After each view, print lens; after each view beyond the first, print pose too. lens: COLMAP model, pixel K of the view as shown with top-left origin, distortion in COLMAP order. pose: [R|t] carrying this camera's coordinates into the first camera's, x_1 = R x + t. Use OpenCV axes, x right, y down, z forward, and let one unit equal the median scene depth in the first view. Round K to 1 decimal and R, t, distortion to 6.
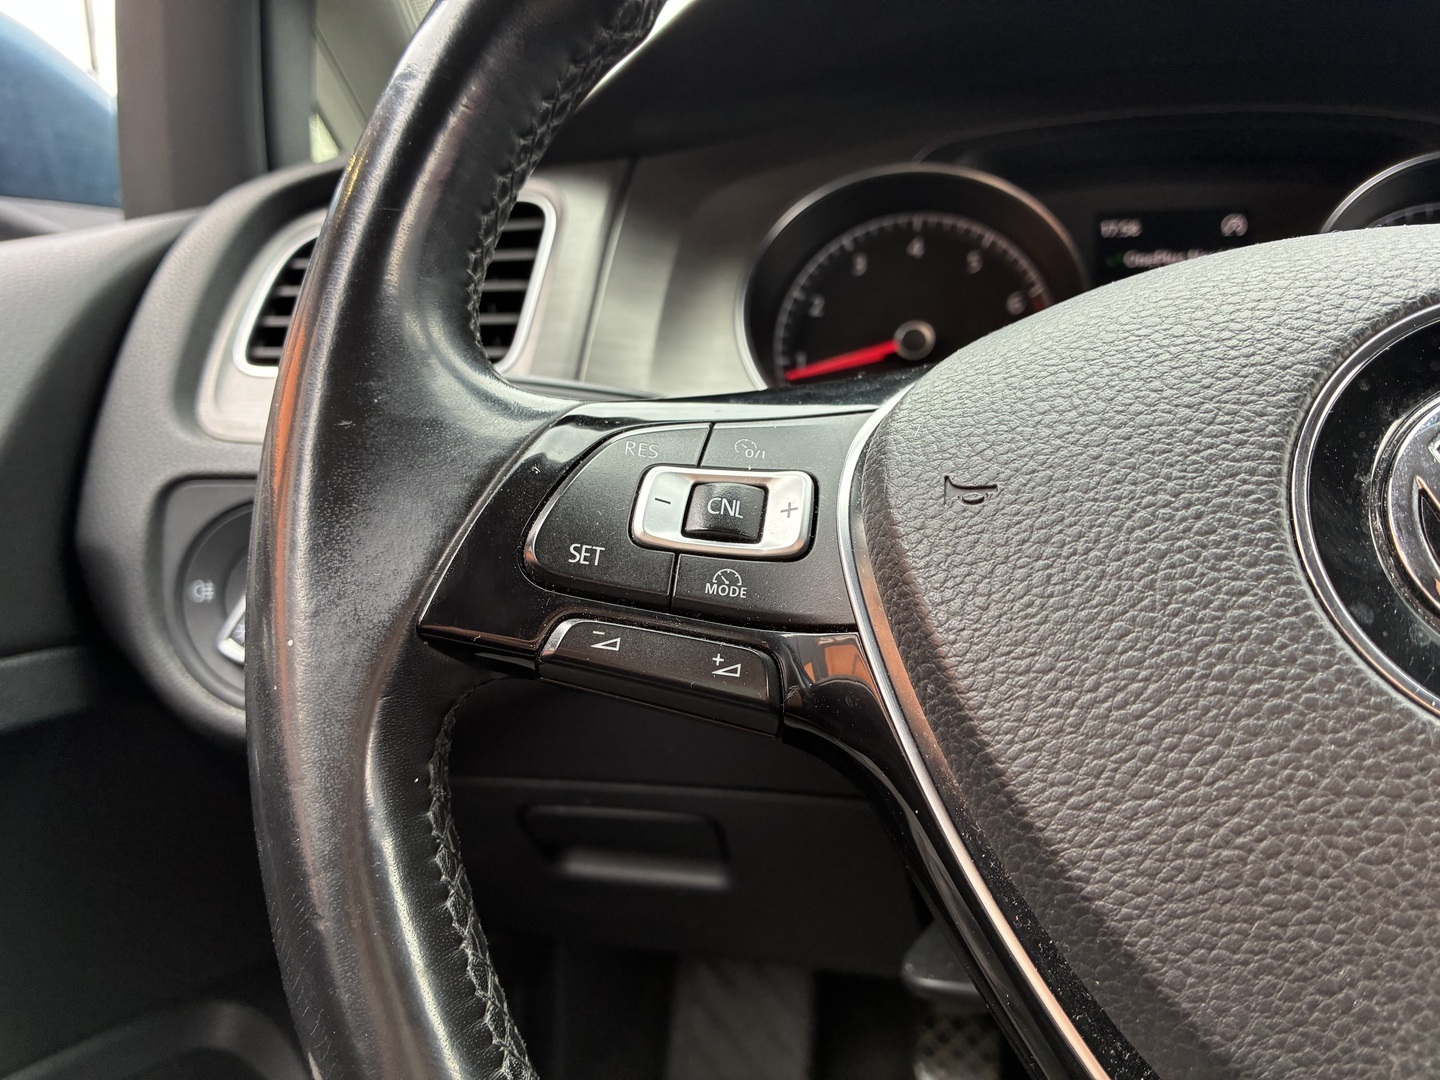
lens RADIAL K [[1099.7, 0, 724.6], [0, 1099.7, 544.7], [0, 0, 1]] dist [0.045113, -0.059309]
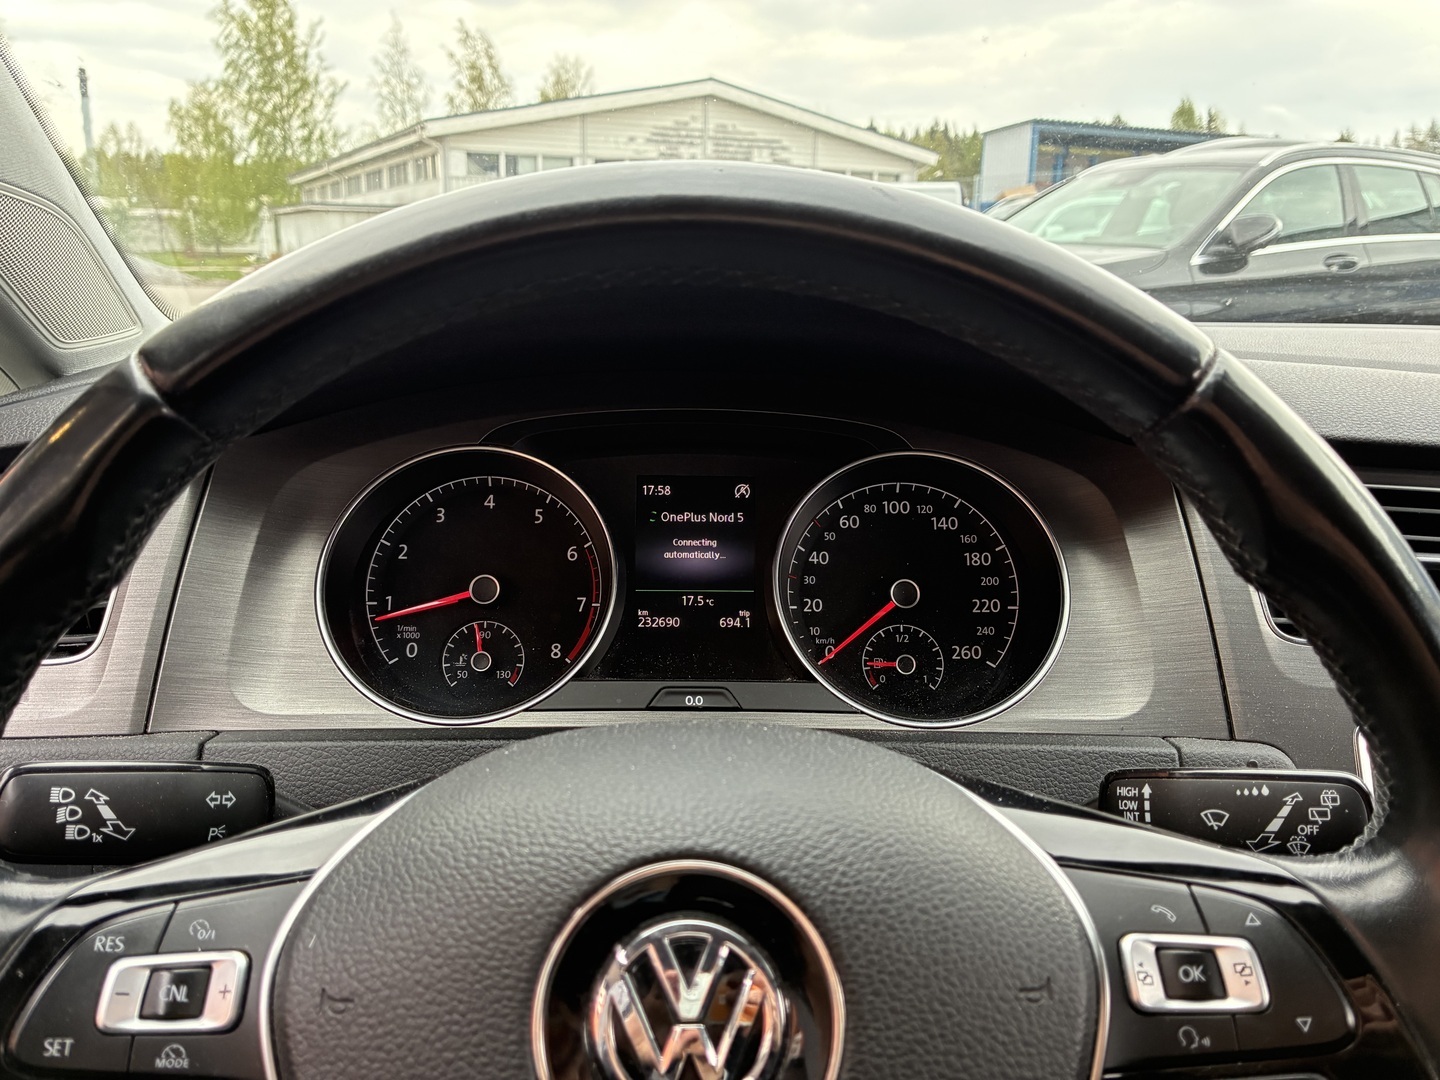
lens RADIAL K [[1099.7, 0, 704.8], [0, 1099.7, 538.0], [0, 0, 1]] dist [0.045113, -0.059309]
pose [[0.978331, -0.025919, 0.205421, 0.417357], [0.020644, 0.999401, 0.027784, -0.691684], [-0.206018, -0.022941, 0.978279, -0.491206]]
